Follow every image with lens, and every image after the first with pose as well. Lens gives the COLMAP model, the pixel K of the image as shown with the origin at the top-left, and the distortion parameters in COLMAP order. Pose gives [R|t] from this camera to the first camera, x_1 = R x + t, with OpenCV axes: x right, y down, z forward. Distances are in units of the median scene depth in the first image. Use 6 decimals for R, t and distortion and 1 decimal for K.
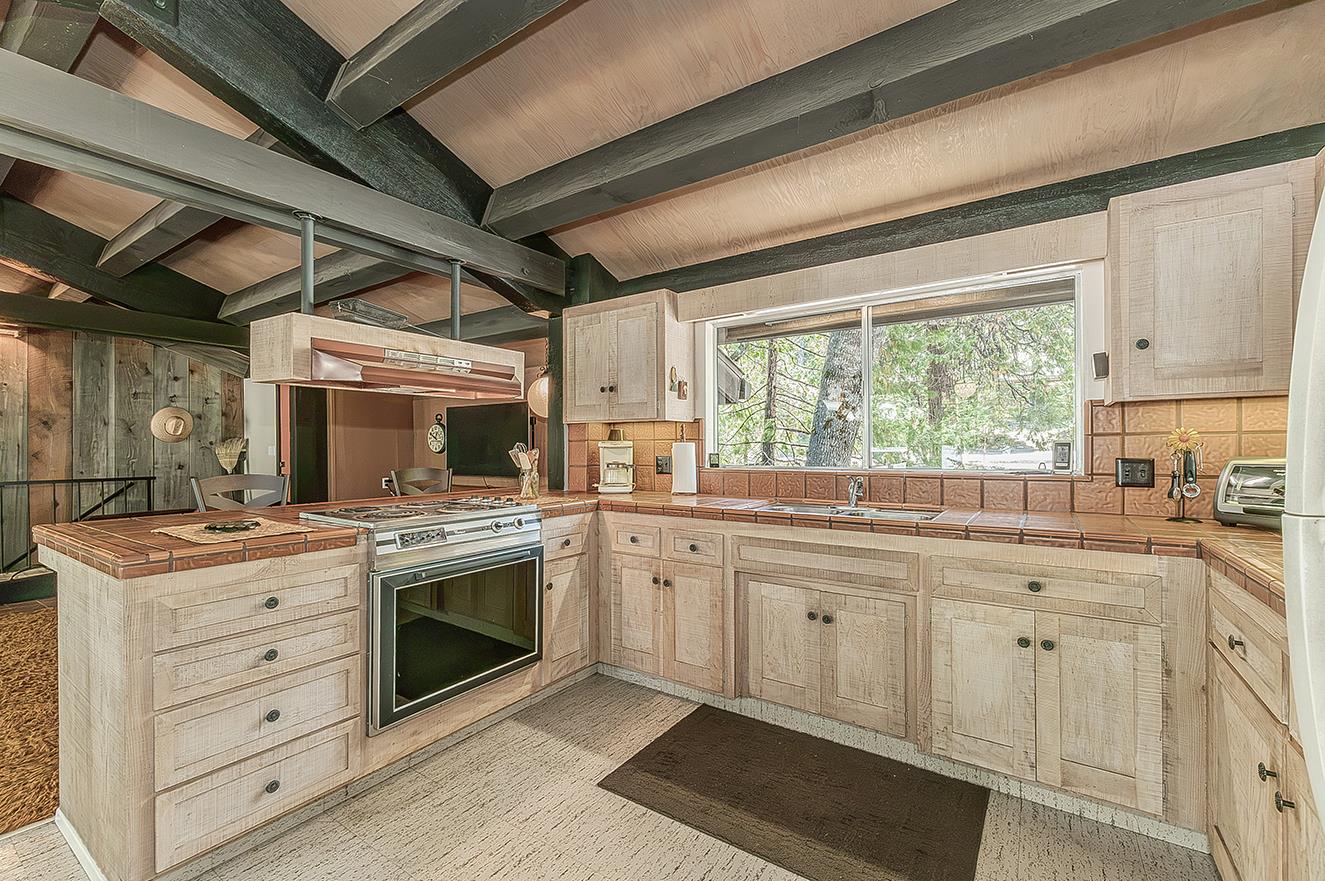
lens RADIAL K [[554.3, 0, 653.0], [0, 554.3, 449.7], [0, 0, 1]] dist [0.008507, -0.002696]
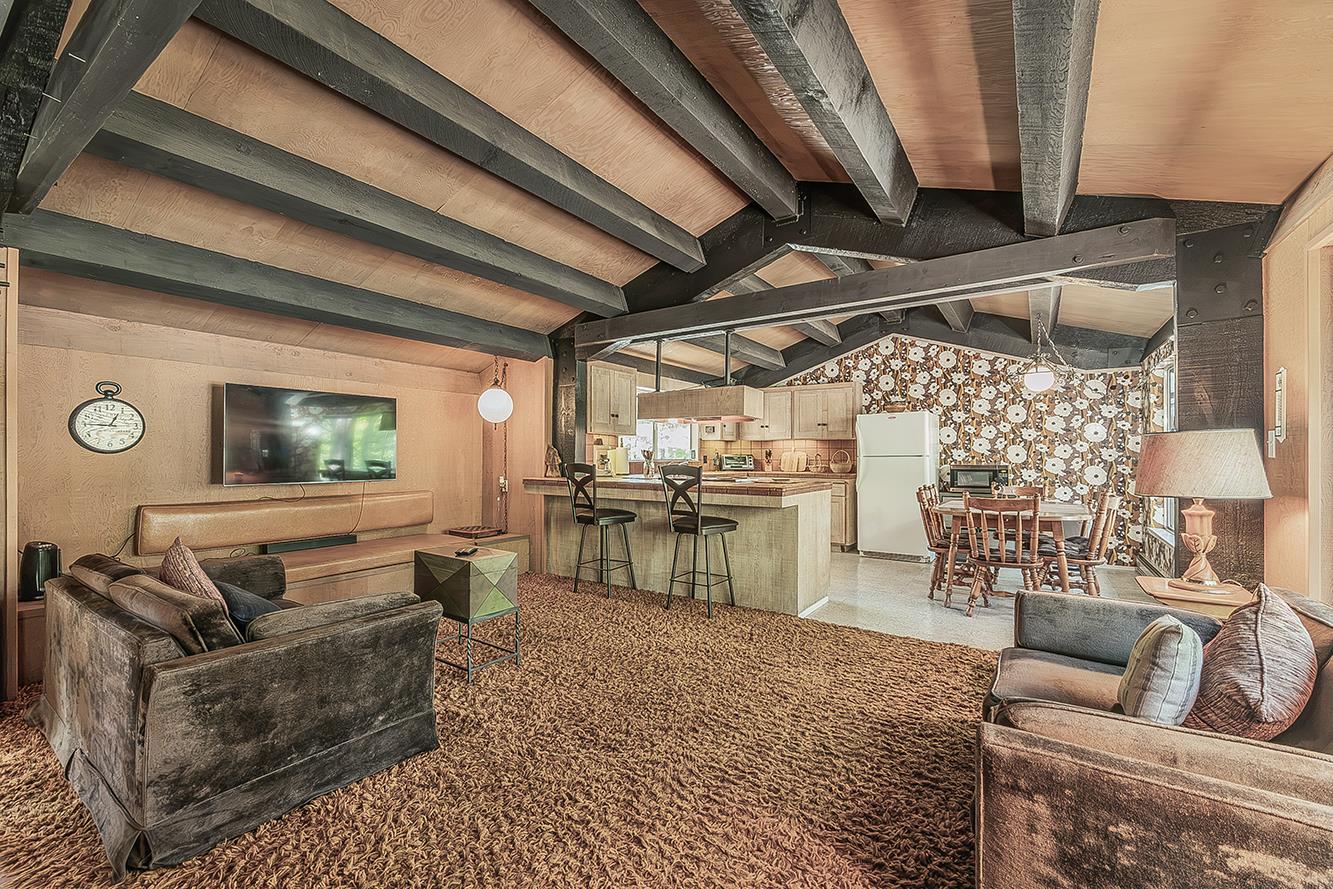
lens RADIAL K [[557.7, 0, 652.3], [0, 557.7, 452.0], [0, 0, 1]] dist [0.008507, -0.002696]
pose [[0.011627, 0.010552, 0.999877, -2.207786], [0.000281, 0.999944, -0.010556, 0.027355], [-0.999932, 0.000404, 0.011624, 1.049228]]
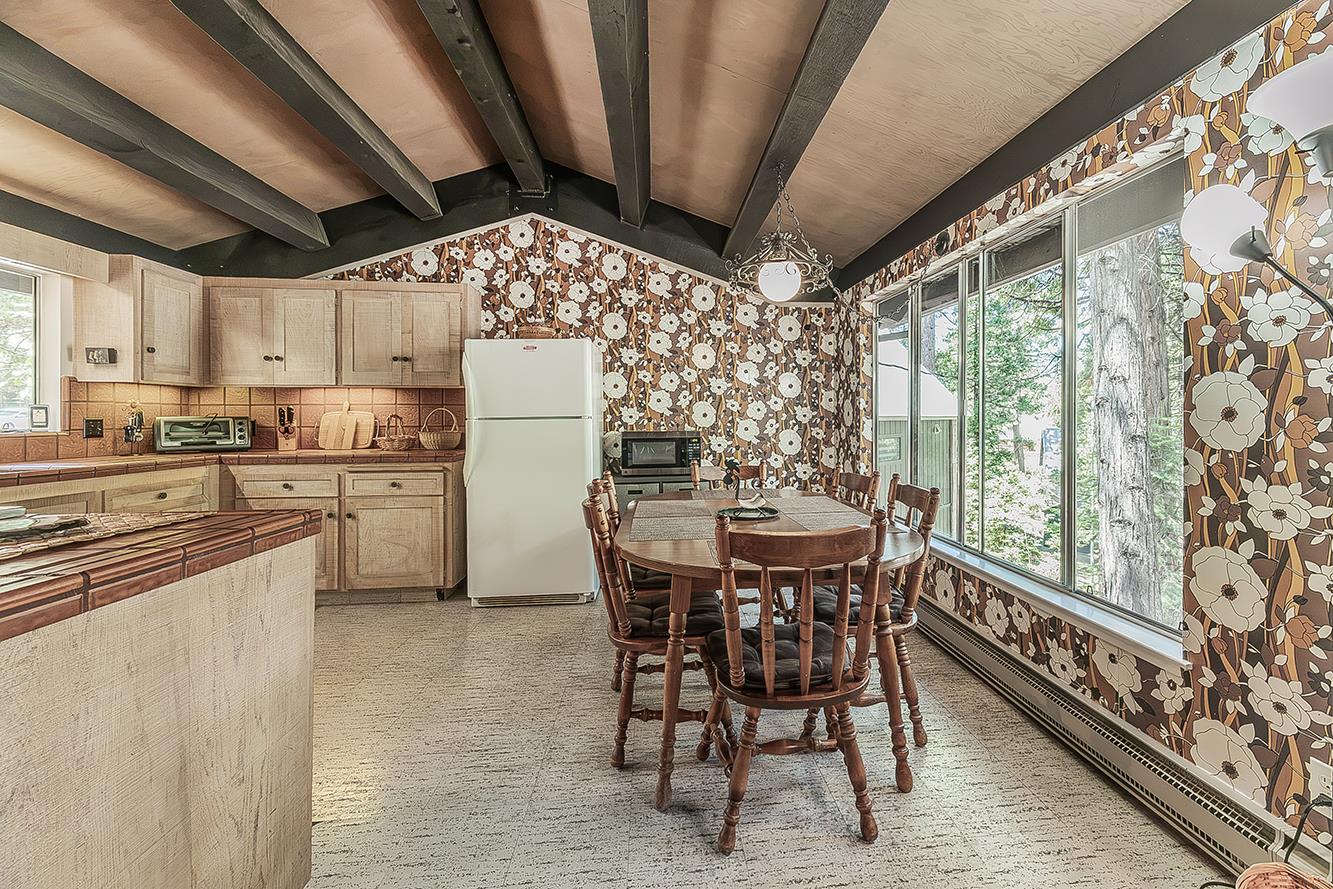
lens RADIAL K [[557.7, 0, 714.8], [0, 557.7, 416.6], [0, 0, 1]] dist [0.008507, -0.002696]
pose [[-0.646235, 0.009210, 0.763083, -1.088822], [0.009303, 0.999948, -0.004191, 0.025704], [-0.763082, 0.004391, -0.646287, 0.568164]]
